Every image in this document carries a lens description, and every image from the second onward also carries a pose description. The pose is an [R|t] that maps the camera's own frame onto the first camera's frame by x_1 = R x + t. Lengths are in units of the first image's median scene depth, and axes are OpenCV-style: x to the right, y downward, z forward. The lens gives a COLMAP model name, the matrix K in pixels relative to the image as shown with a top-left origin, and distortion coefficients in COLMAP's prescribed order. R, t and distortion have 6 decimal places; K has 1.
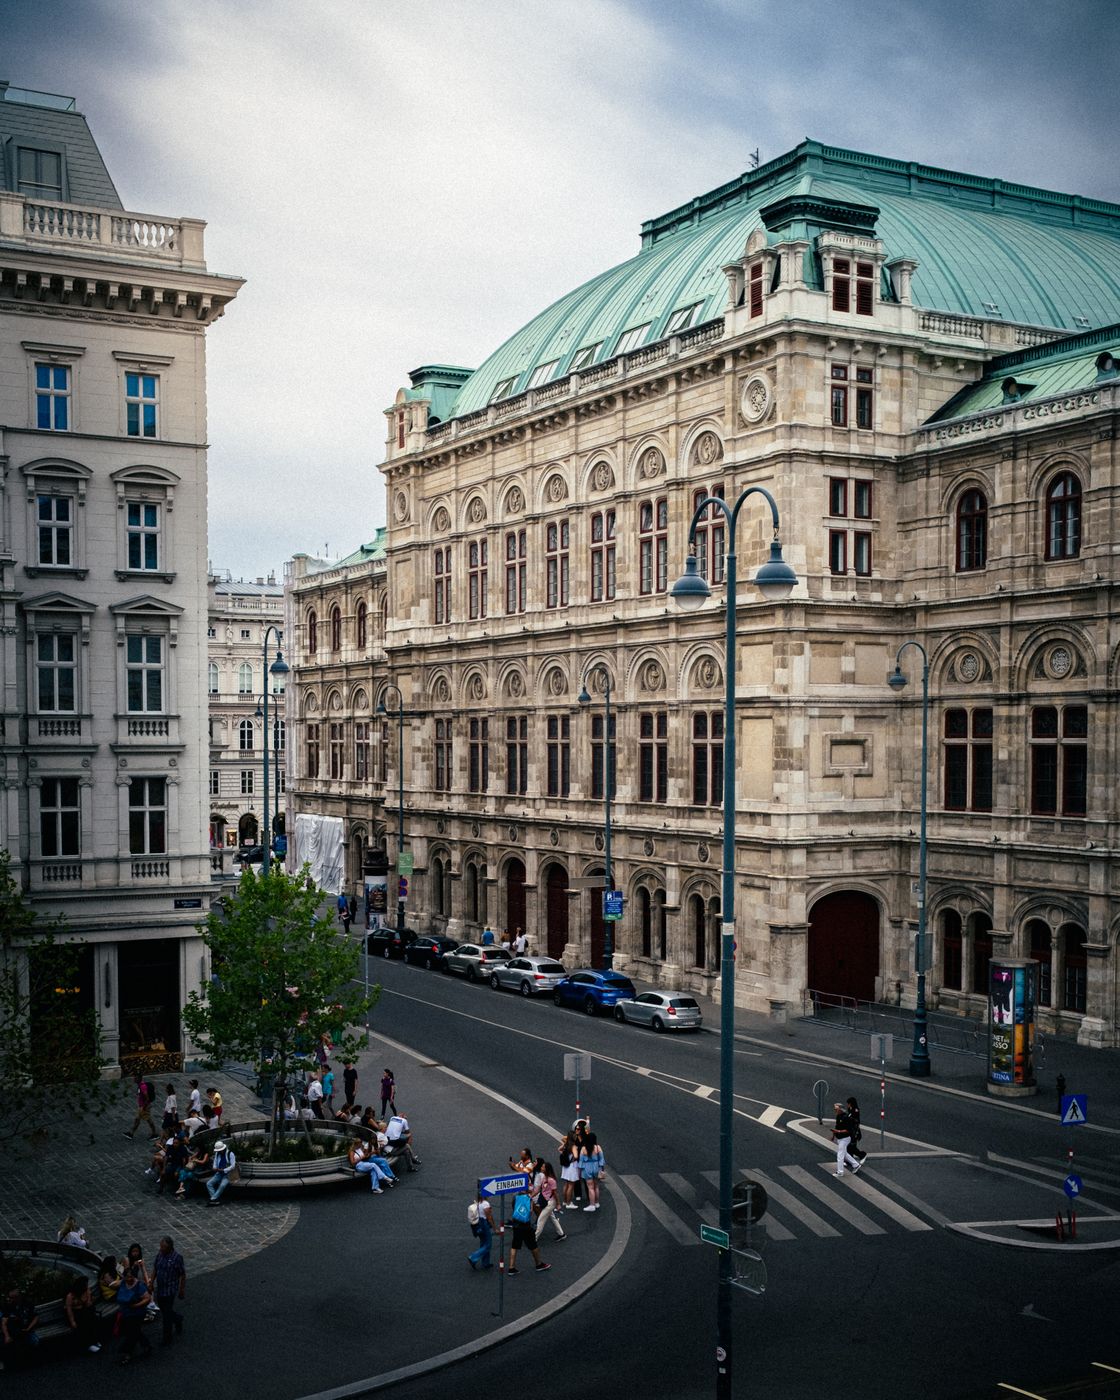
lens RADIAL K [[1731.1, 0, 504.9], [0, 1731.1, 831.2], [0, 0, 1]] dist [-0.010485, 0.000000]
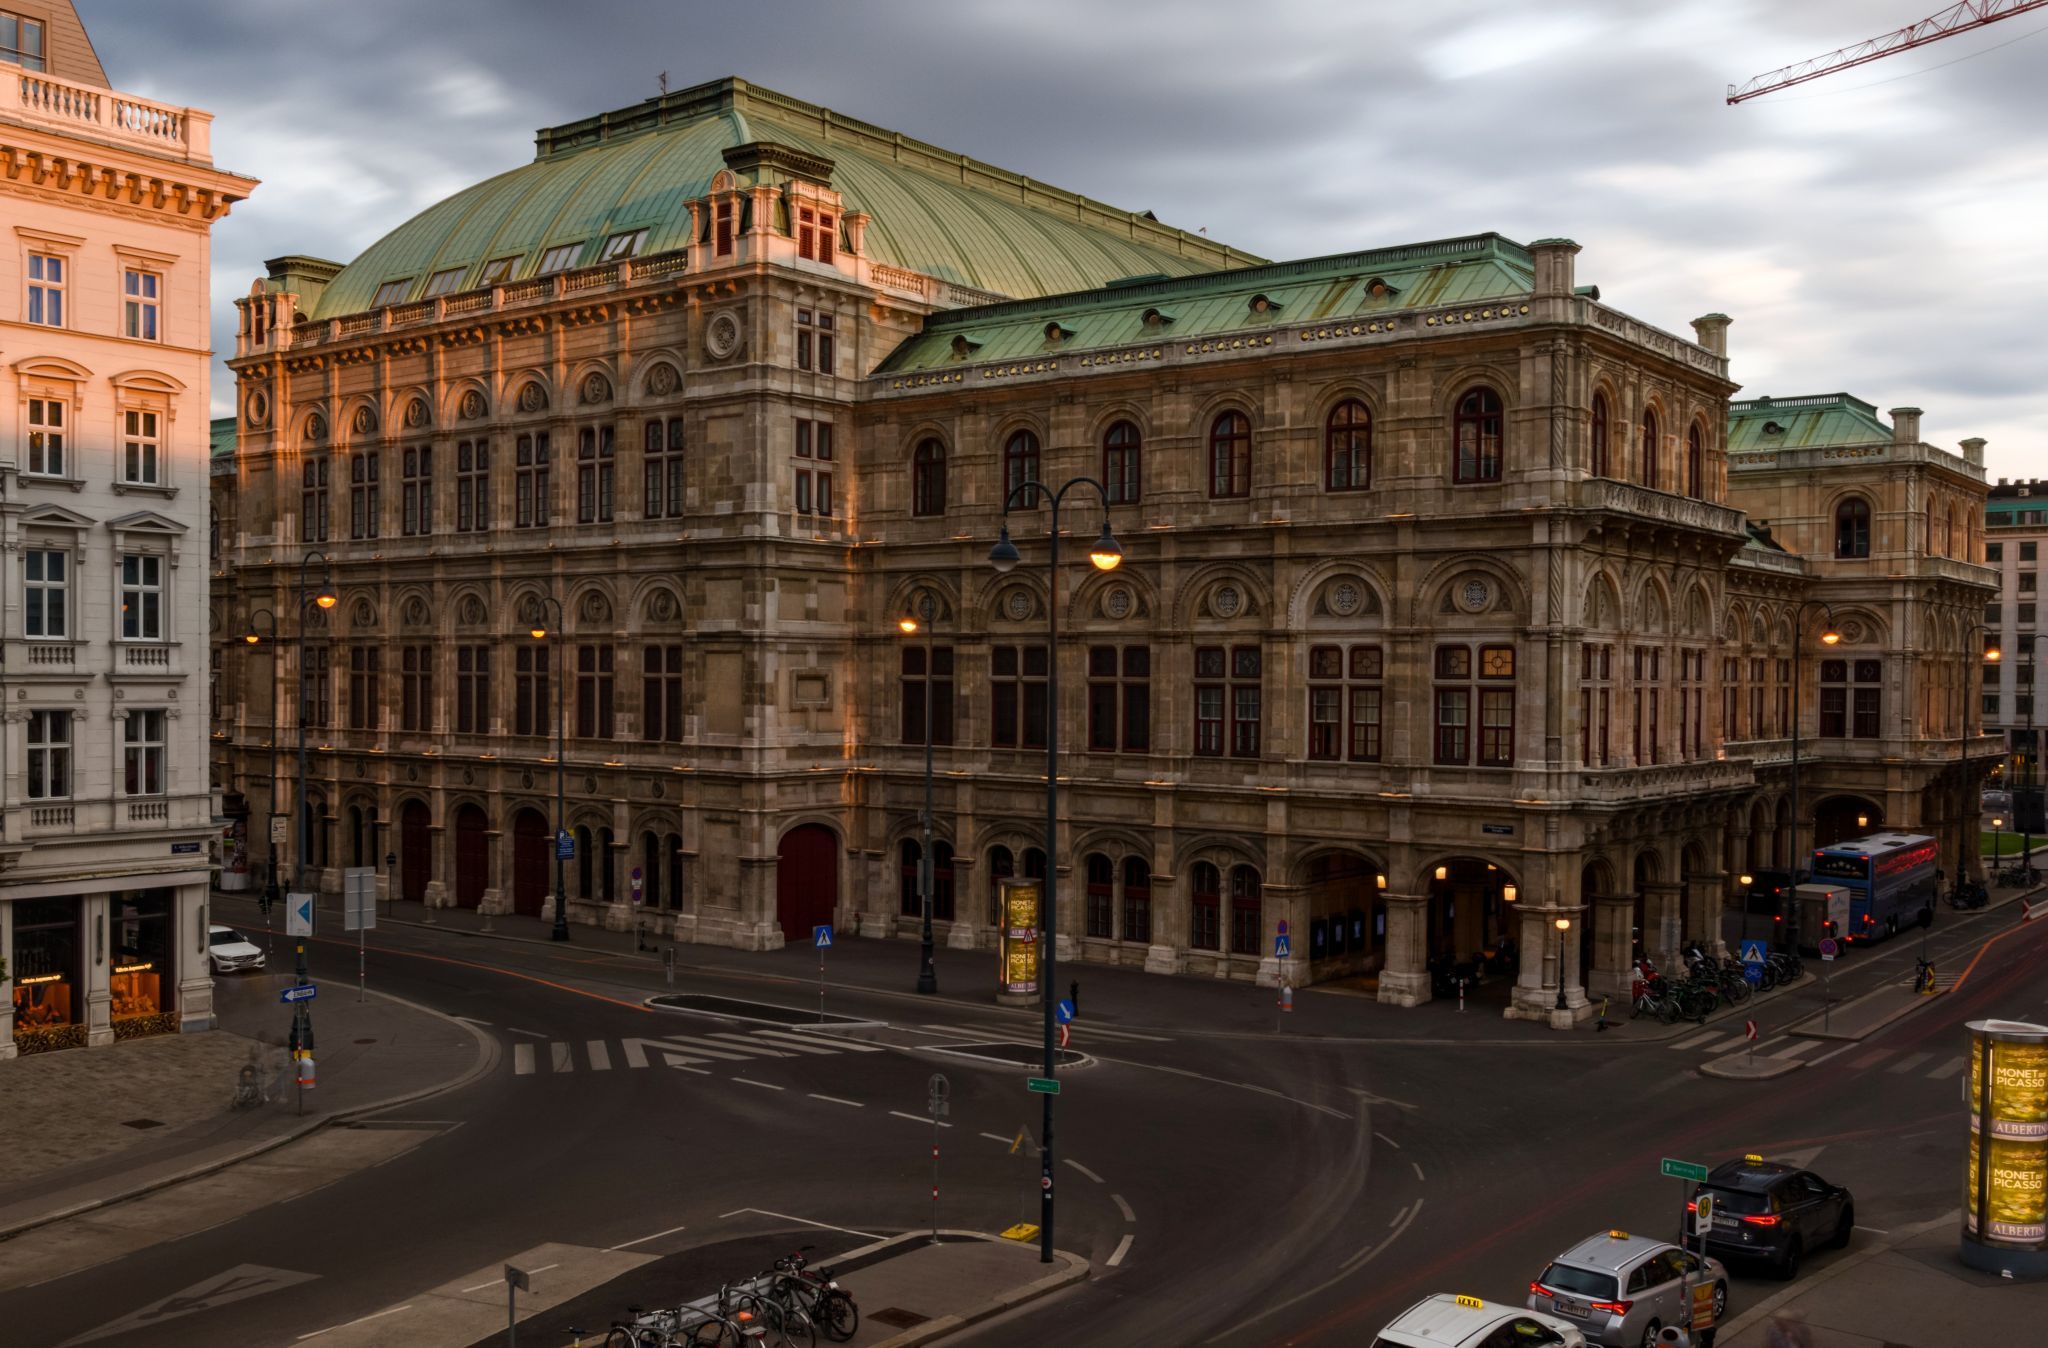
lens RADIAL K [[1954.4, 0, 959.9], [0, 1954.4, 720.8], [0, 0, 1]] dist [-0.019739, 0.000000]
pose [[0.918417, 0.000188, 0.395613, -0.178535], [0.010908, 0.999608, -0.025798, 0.004779], [-0.395463, 0.028009, 0.918055, -0.092094]]
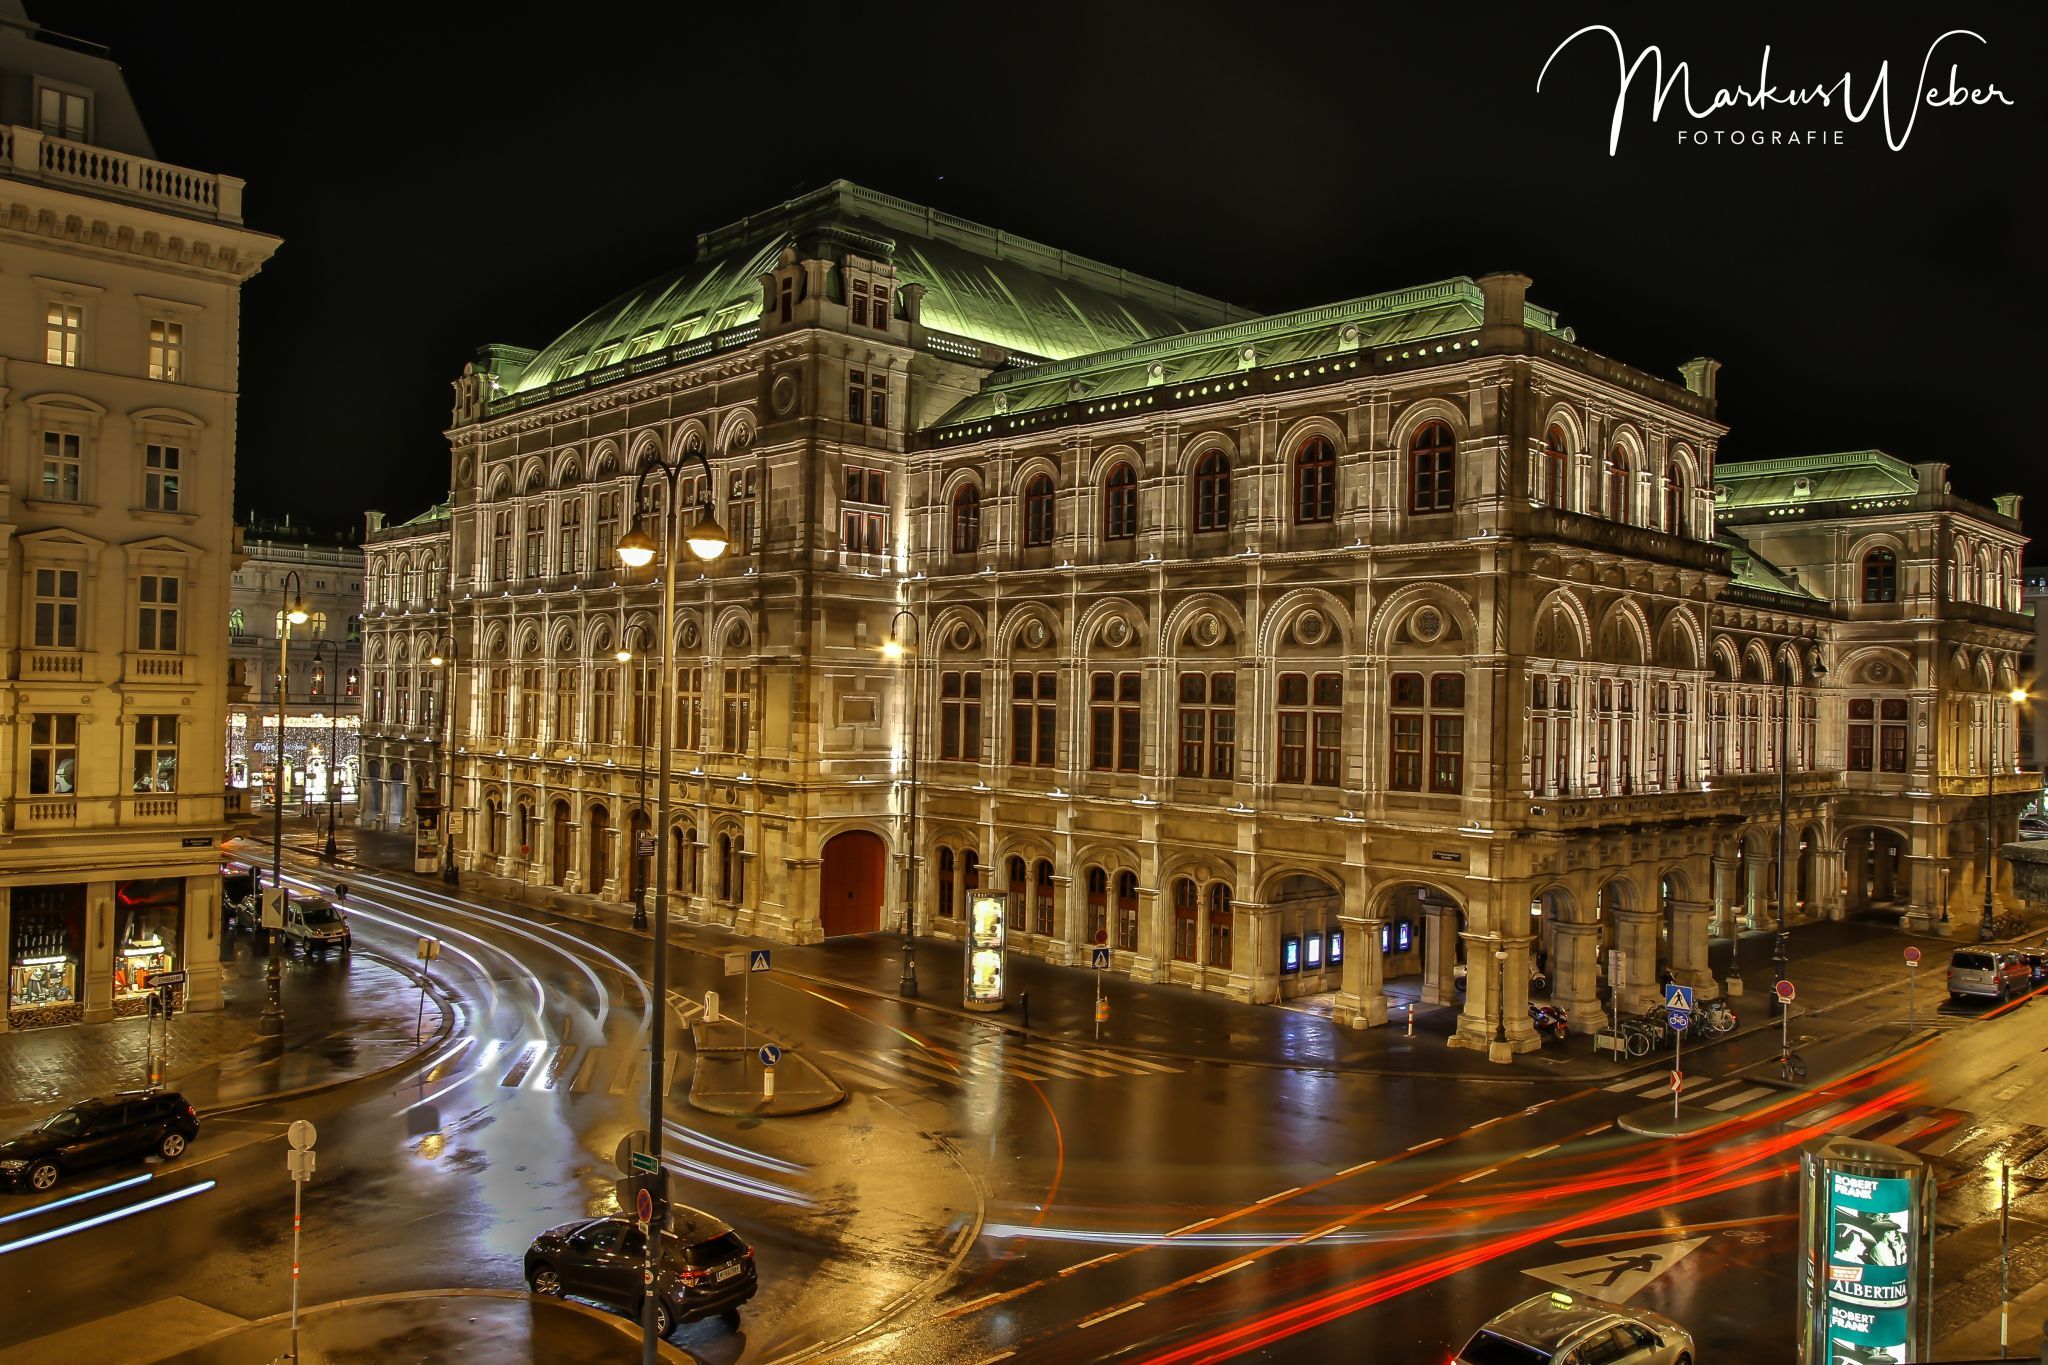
lens RADIAL K [[1510.2, 0, 1026.9], [0, 1510.2, 688.5], [0, 0, 1]] dist [-0.033144, 0.042561]
pose [[0.961573, 0.026690, 0.273251, 0.033547], [-0.010395, 0.998089, -0.060908, 0.000790], [-0.274354, 0.055727, 0.960013, 0.019771]]
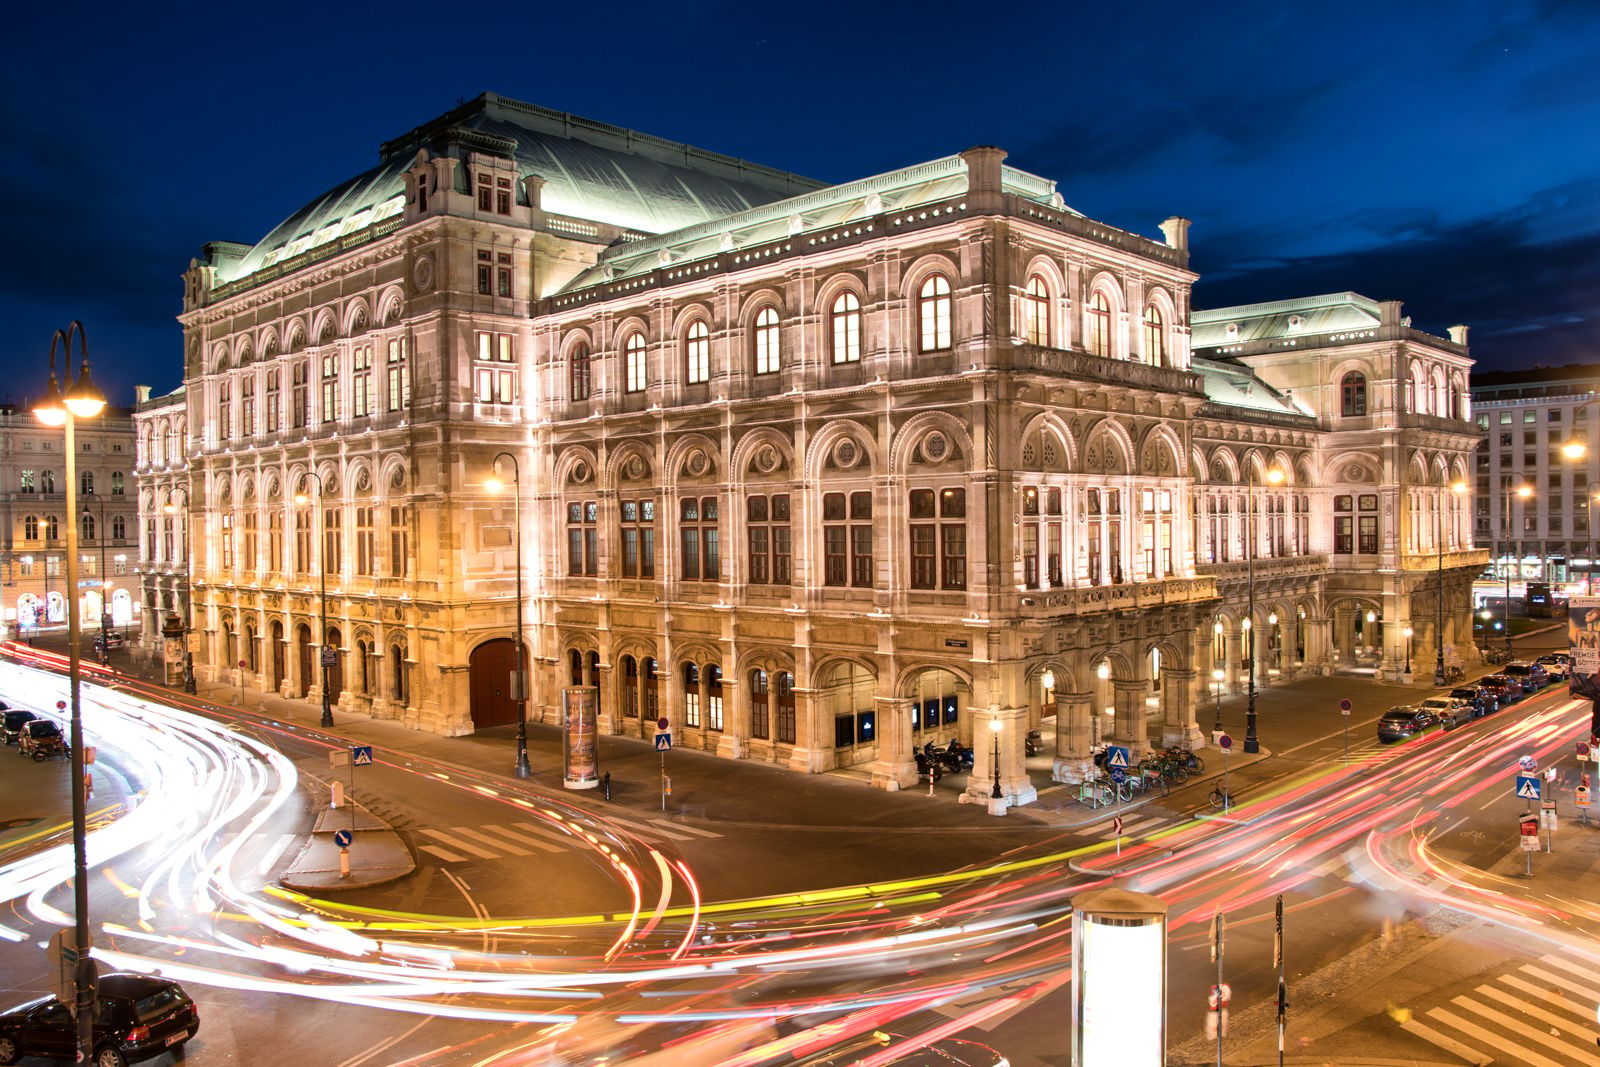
lens RADIAL K [[1231.2, 0, 801.8], [0, 1231.2, 539.9], [0, 0, 1]] dist [-0.127479, 0.132788]
pose [[0.951602, -0.018071, 0.306800, 0.132699], [0.030086, 0.998952, -0.034480, -0.002110], [-0.305856, 0.042041, 0.951149, 0.026516]]
